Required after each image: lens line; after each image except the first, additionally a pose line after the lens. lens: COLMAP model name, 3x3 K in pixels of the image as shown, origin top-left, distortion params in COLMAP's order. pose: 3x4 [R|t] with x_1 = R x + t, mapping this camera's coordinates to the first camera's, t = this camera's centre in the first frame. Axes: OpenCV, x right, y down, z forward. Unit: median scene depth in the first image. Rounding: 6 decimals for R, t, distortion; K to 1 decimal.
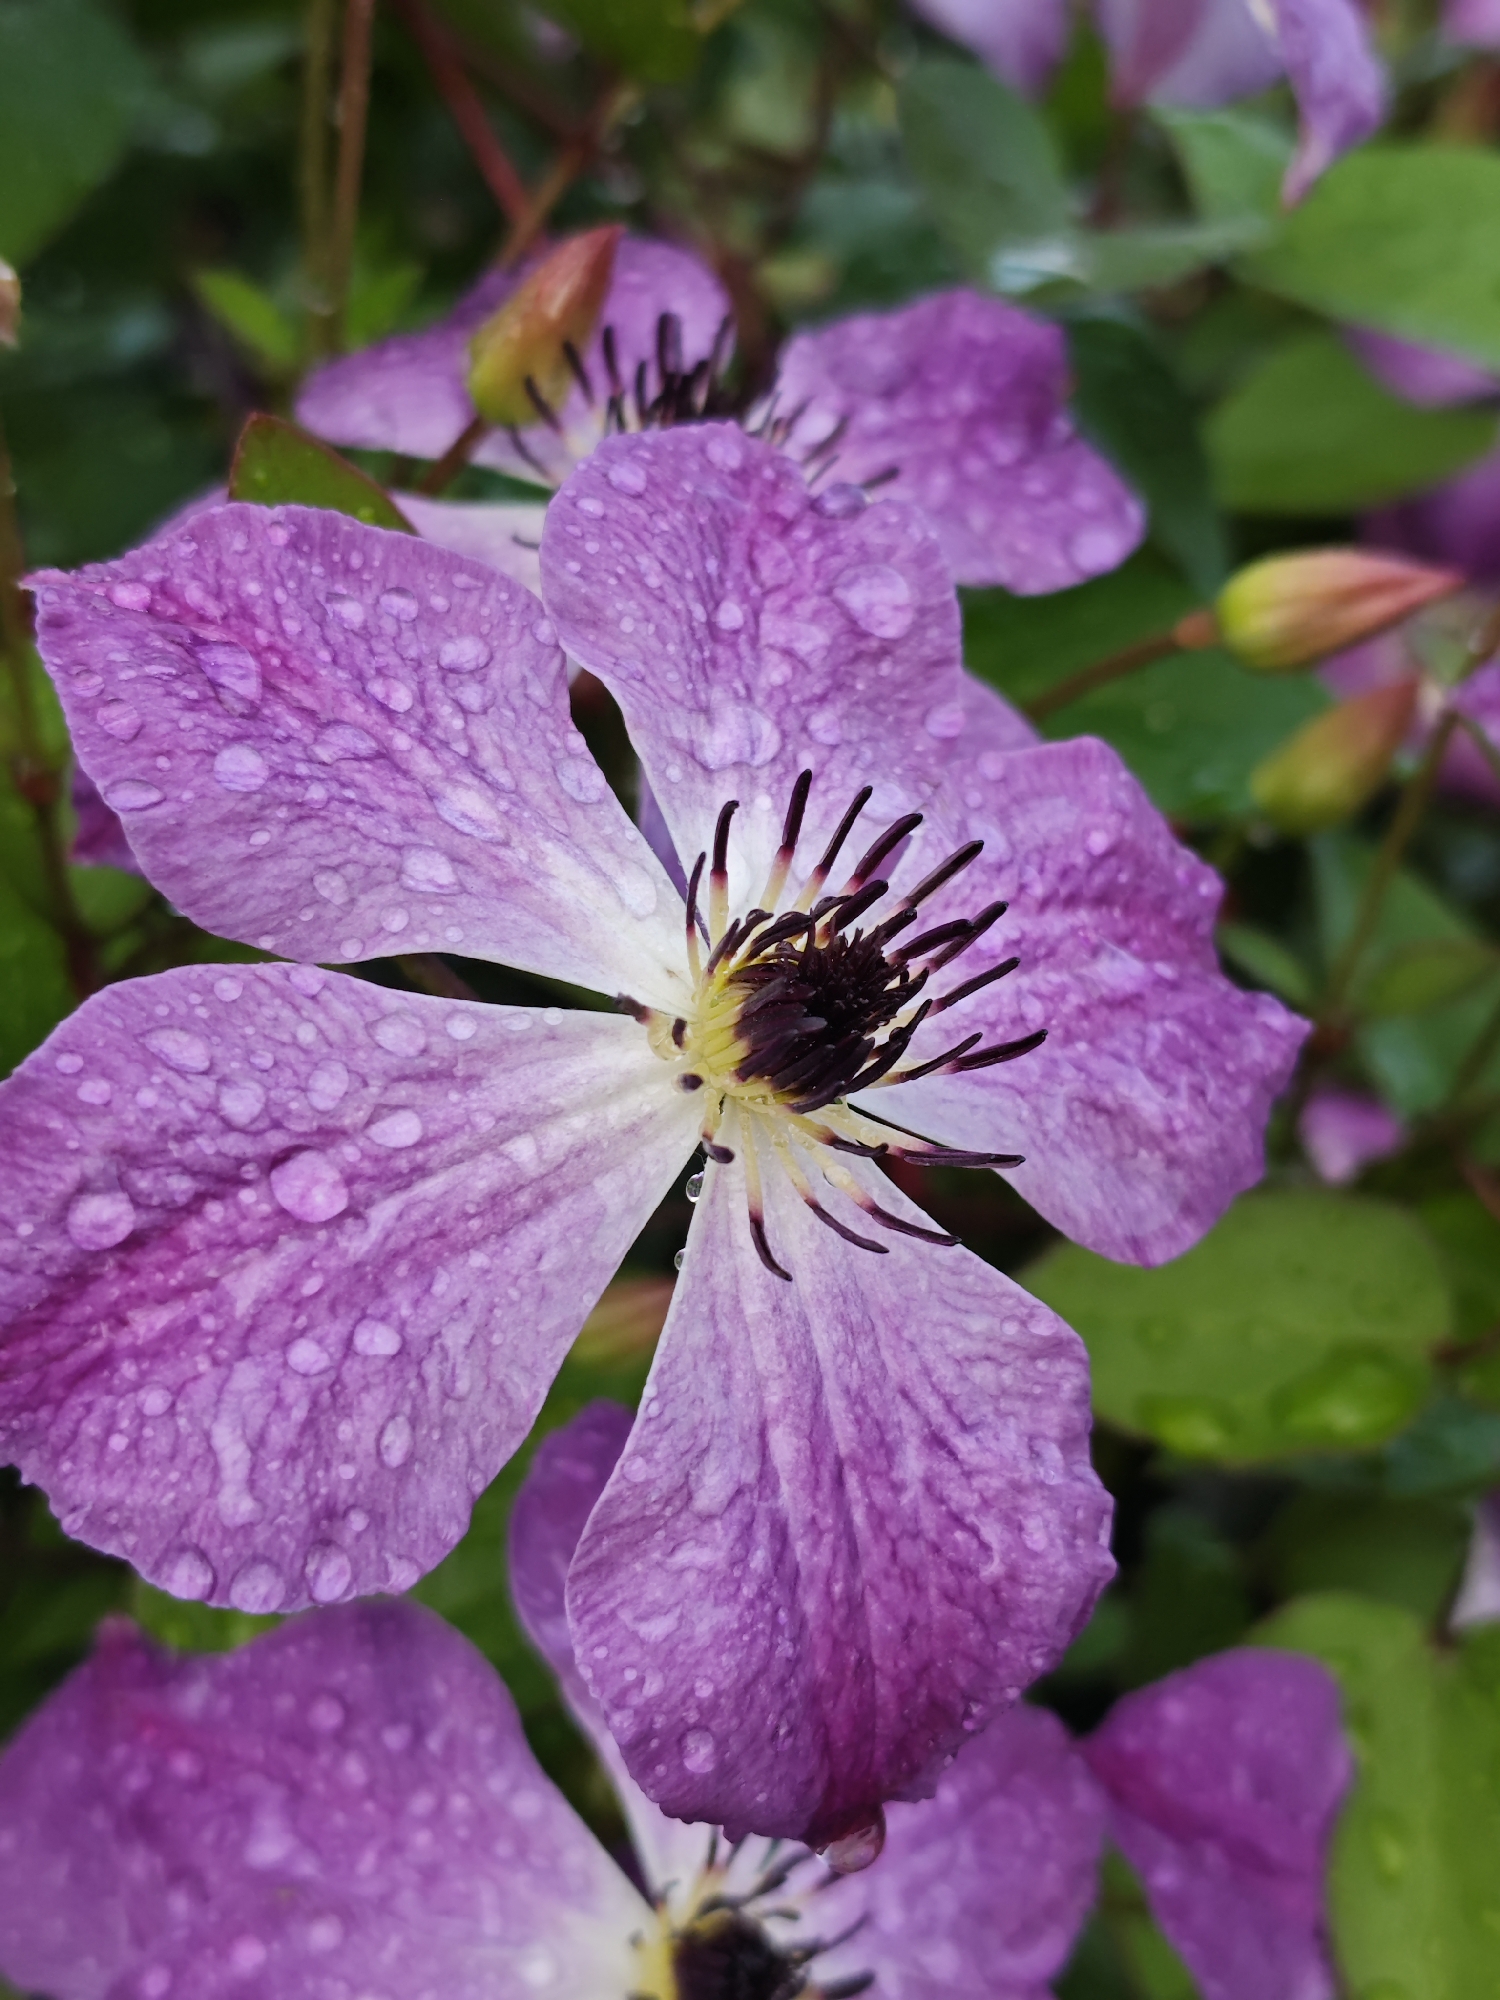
lens RADIAL K [[3255.1, 0, 750.0], [0, 3255.1, 1000.0], [0, 0, 1]] dist [0.044725, -0.115809]
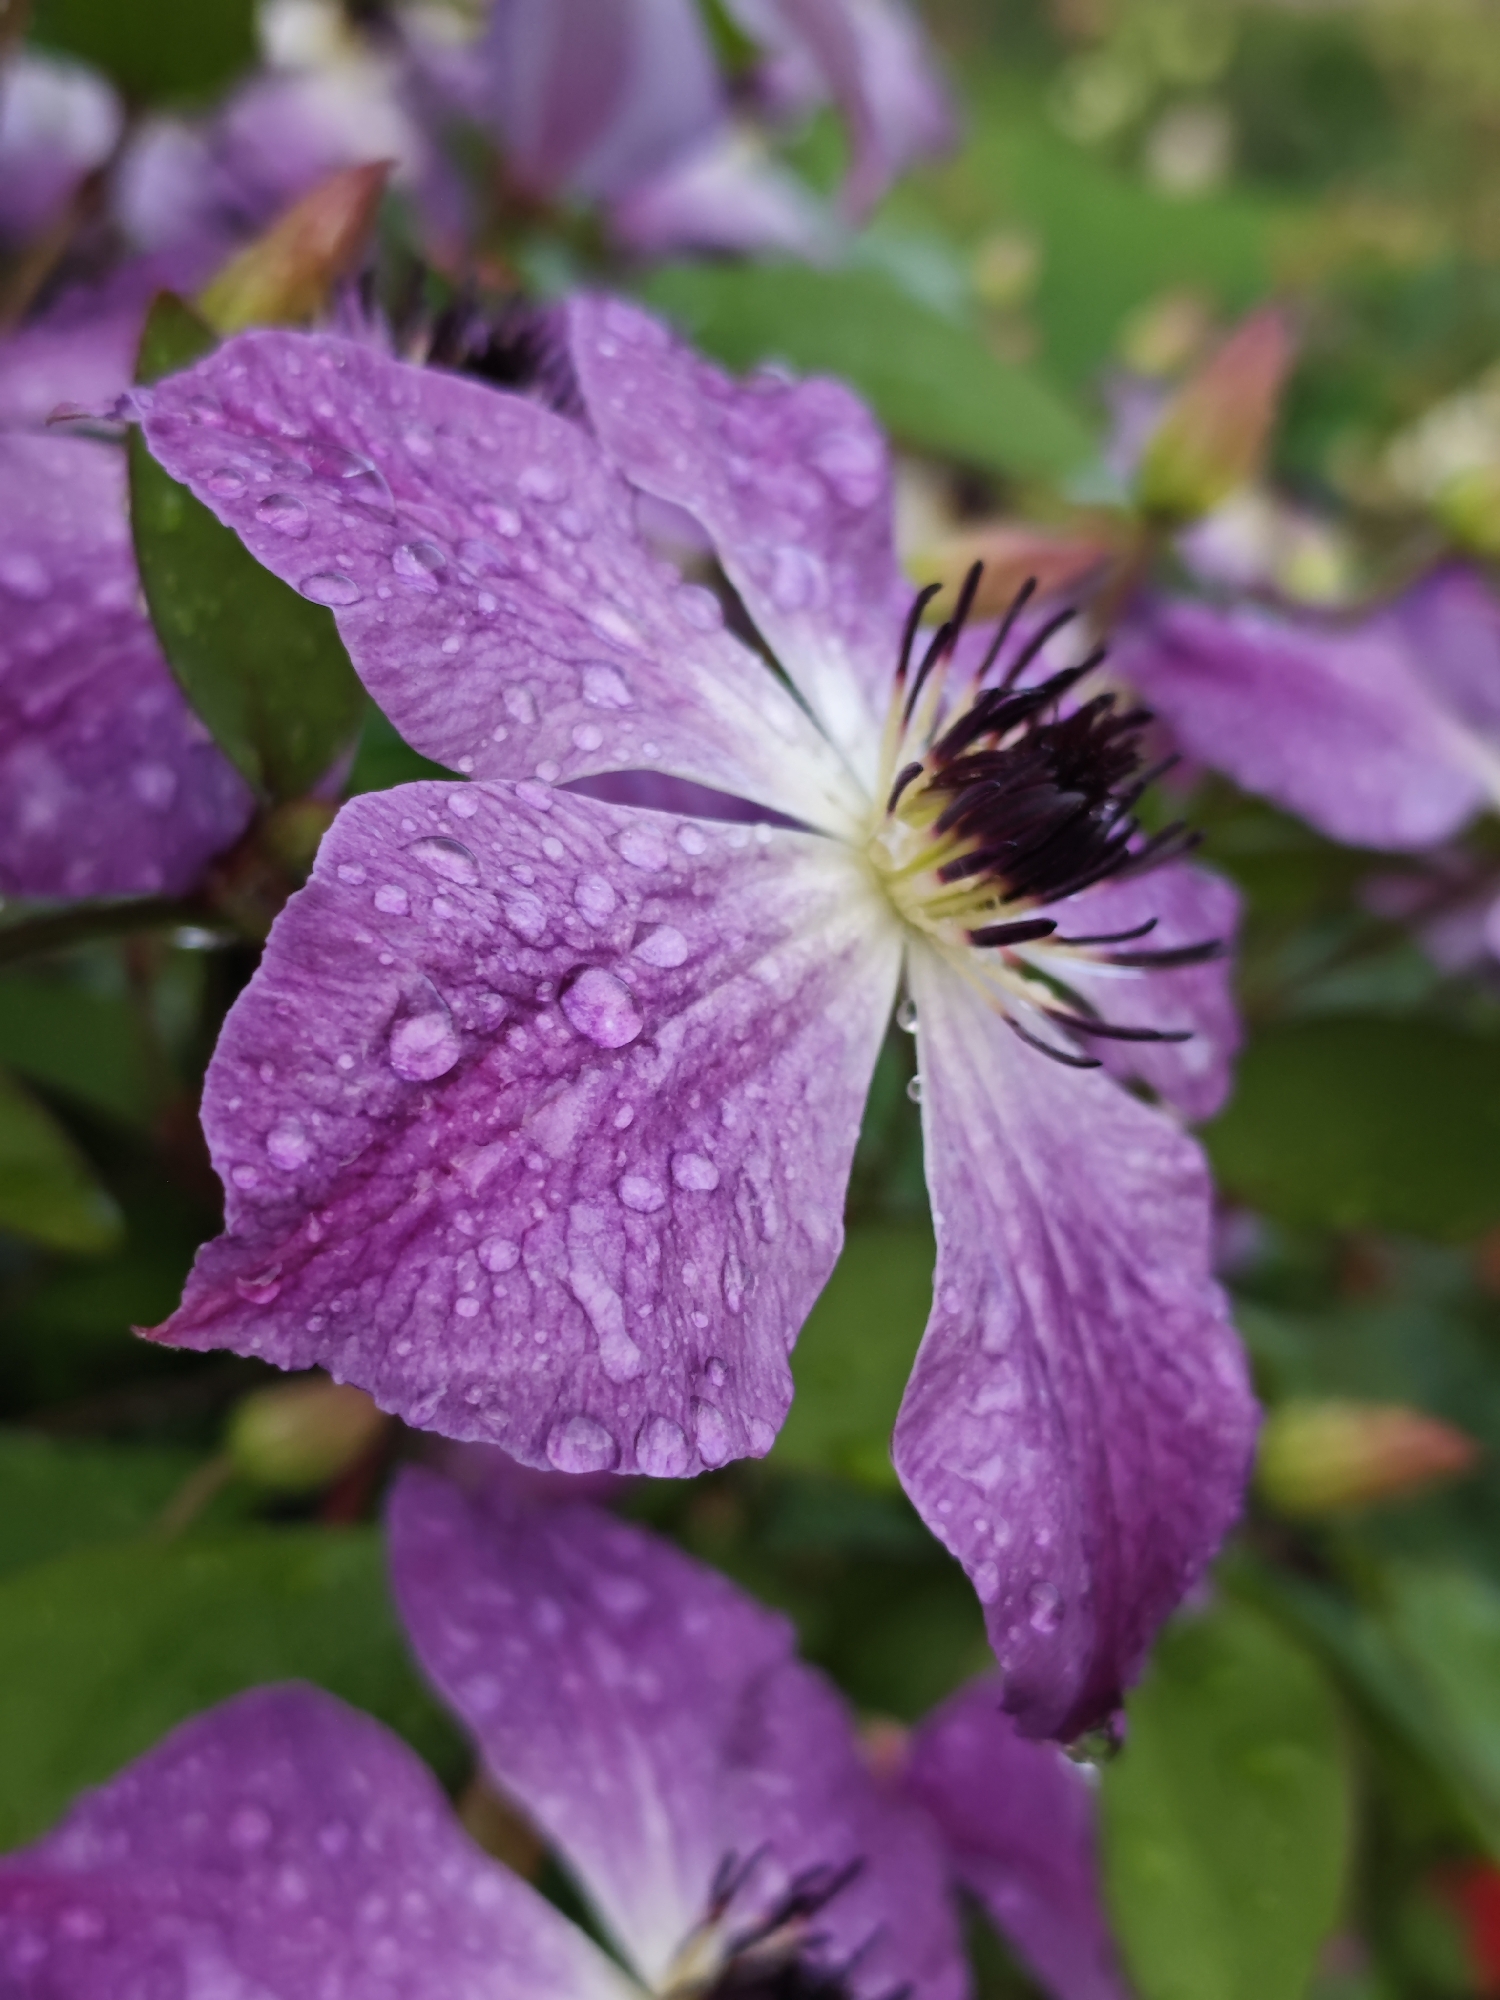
lens RADIAL K [[3255.1, 0, 750.0], [0, 3255.1, 1000.0], [0, 0, 1]] dist [0.044725, -0.115809]
pose [[0.913661, -0.080475, 0.398430, -0.440996], [0.133779, 0.985131, -0.107799, 0.152424], [-0.383830, 0.151794, 0.910842, 0.183518]]
